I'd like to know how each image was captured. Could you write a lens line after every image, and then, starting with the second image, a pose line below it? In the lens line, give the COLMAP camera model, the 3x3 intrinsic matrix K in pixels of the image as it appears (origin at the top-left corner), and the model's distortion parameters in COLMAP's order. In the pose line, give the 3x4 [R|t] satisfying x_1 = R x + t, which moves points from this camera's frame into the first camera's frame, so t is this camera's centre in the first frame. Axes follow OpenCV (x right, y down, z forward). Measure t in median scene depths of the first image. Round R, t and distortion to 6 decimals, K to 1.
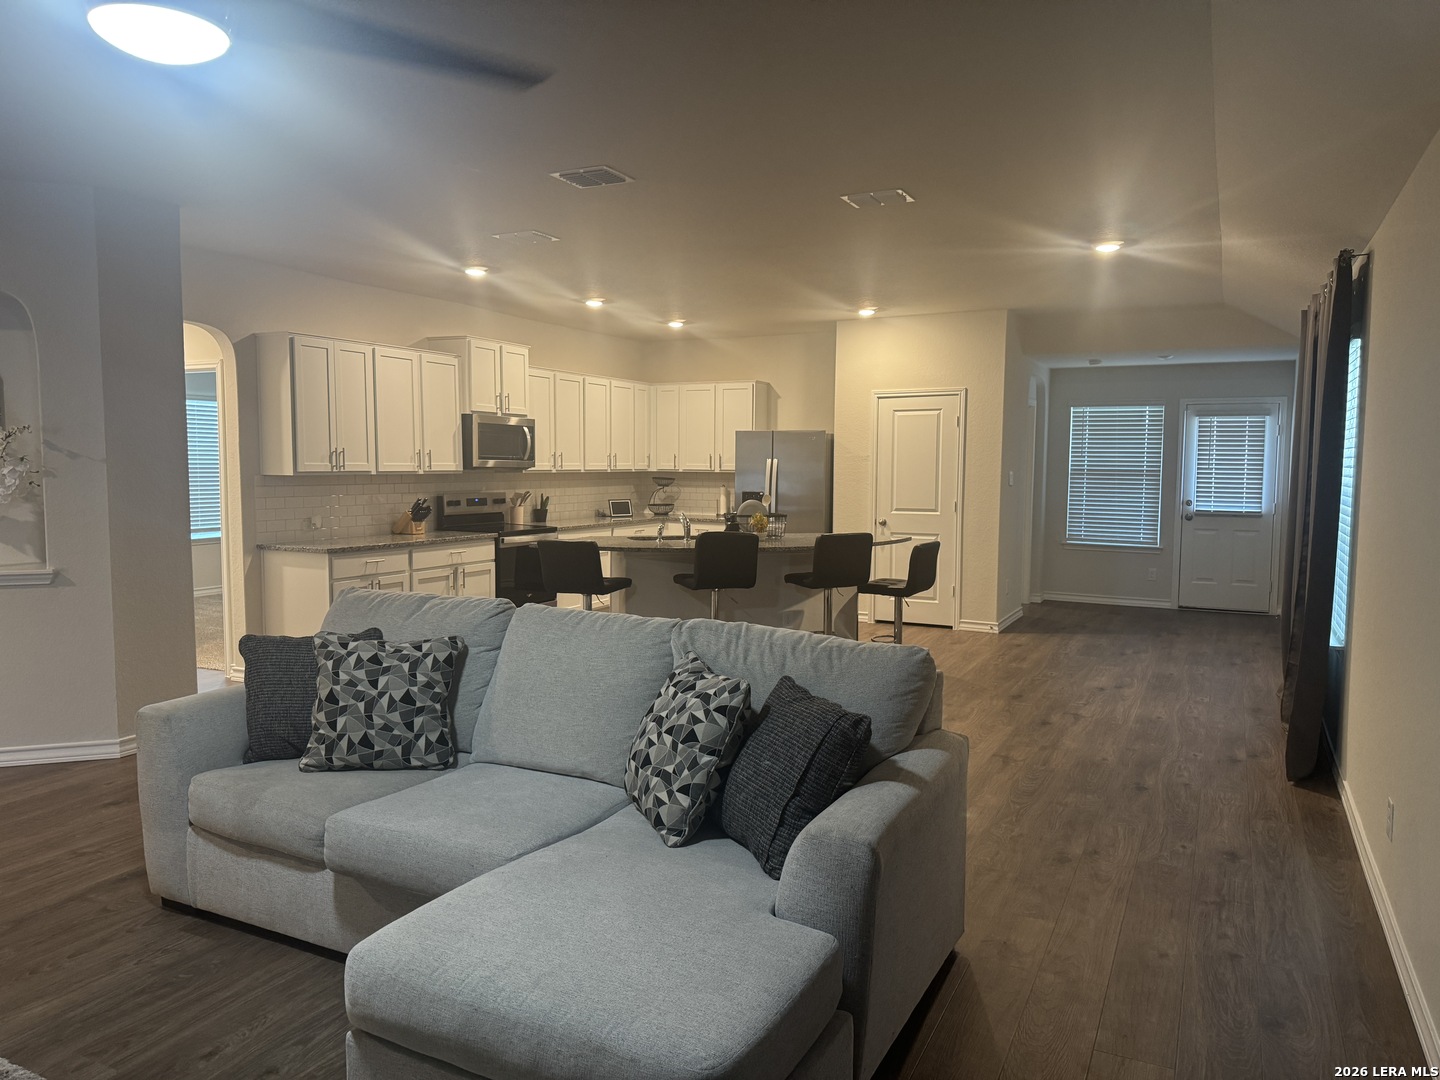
lens RADIAL K [[1007.0, 0, 728.1], [0, 1007.0, 545.0], [0, 0, 1]] dist [0.075029, -0.084932]
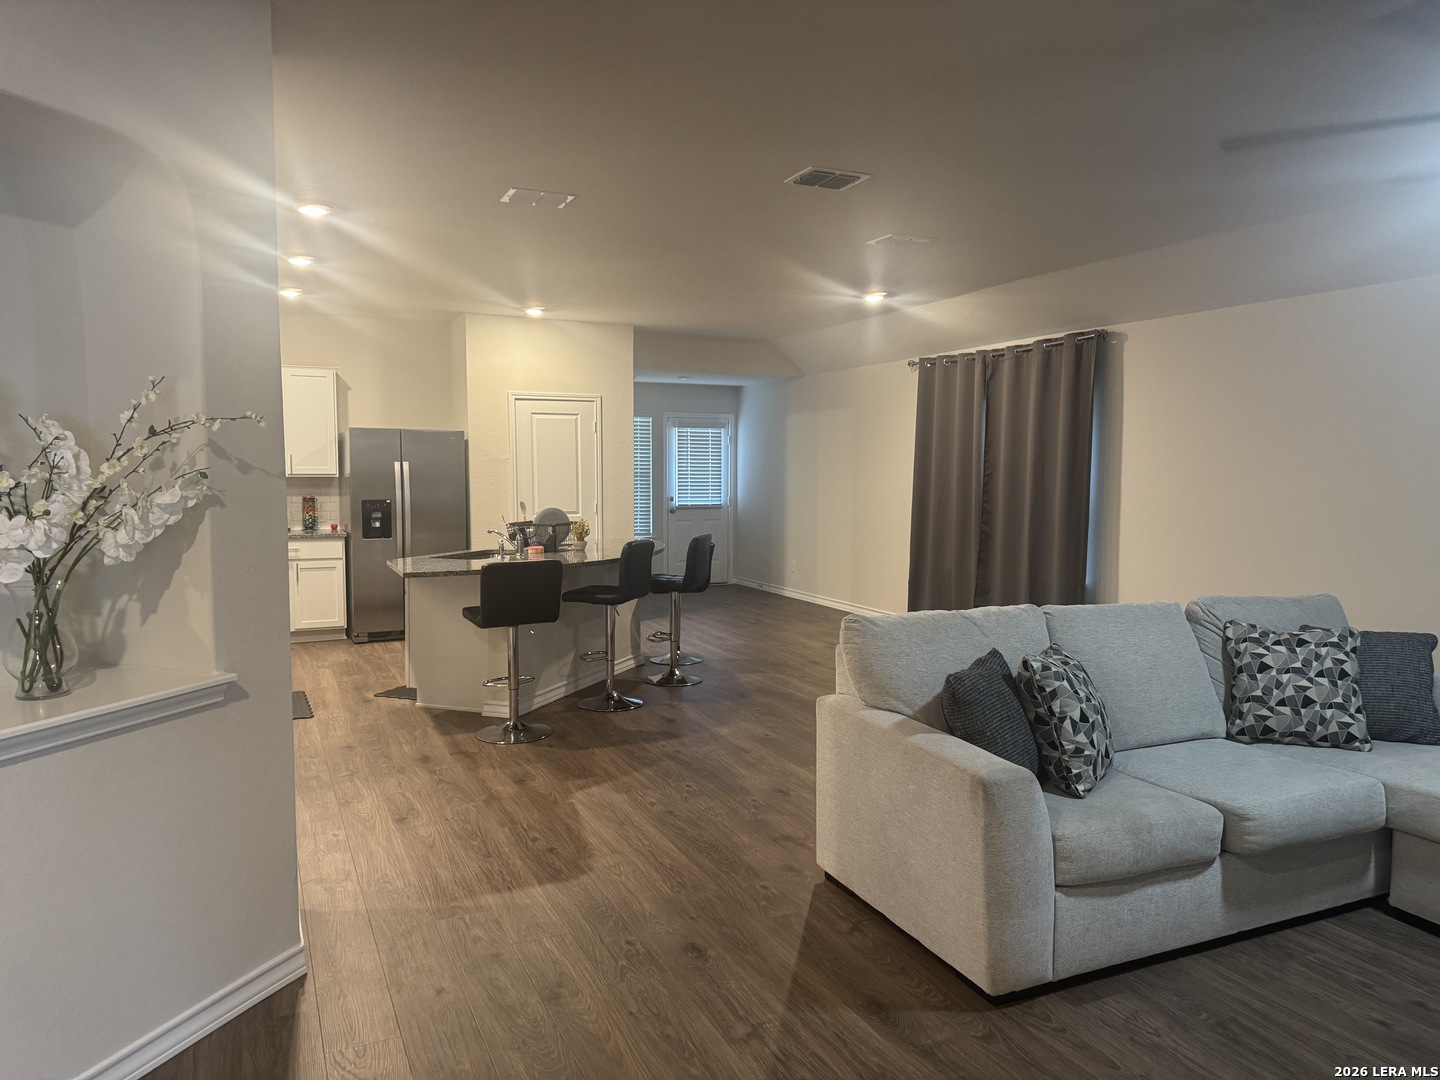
lens RADIAL K [[1007.0, 0, 728.1], [0, 1007.0, 545.0], [0, 0, 1]] dist [0.075029, -0.084932]
pose [[0.613840, -0.065345, 0.786721, -0.518373], [0.063131, 0.997440, 0.033589, -0.026571], [-0.786902, 0.029049, 0.616394, 0.253046]]
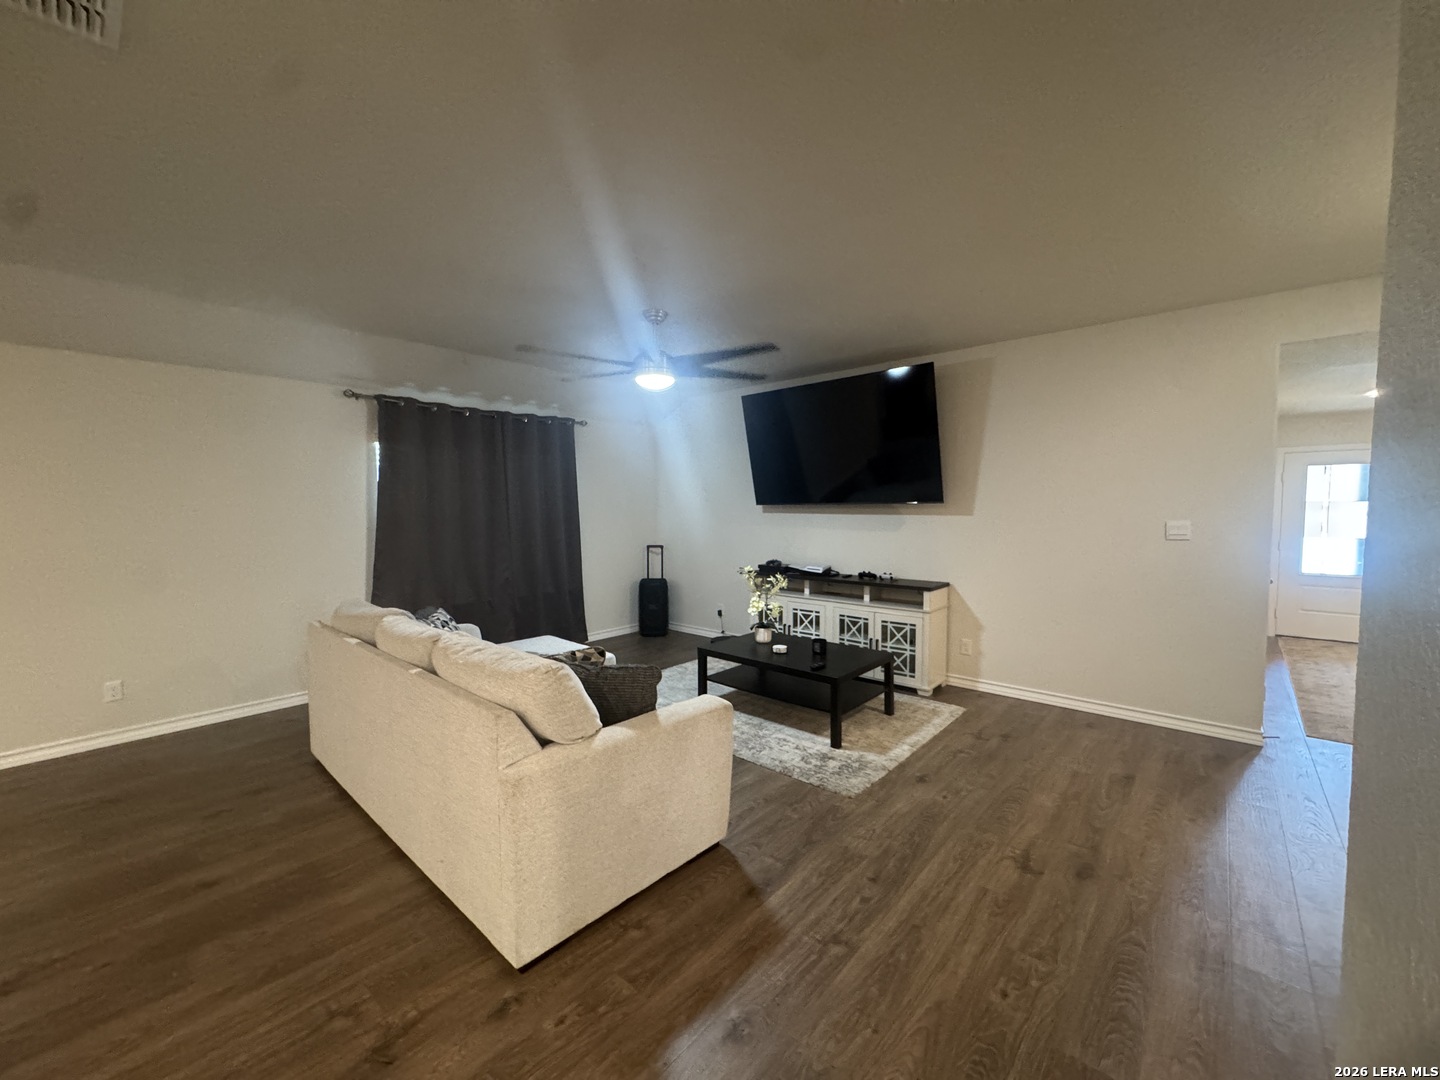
lens RADIAL K [[572.2, 0, 720.0], [0, 572.2, 540.0], [0, 0, 1]] dist [0.001592, 0.000104]
pose [[-0.966127, -0.002009, 0.258060, -0.292455], [0.035381, 0.989496, 0.140162, -0.058841], [-0.255631, 0.144545, -0.955908, 0.650823]]
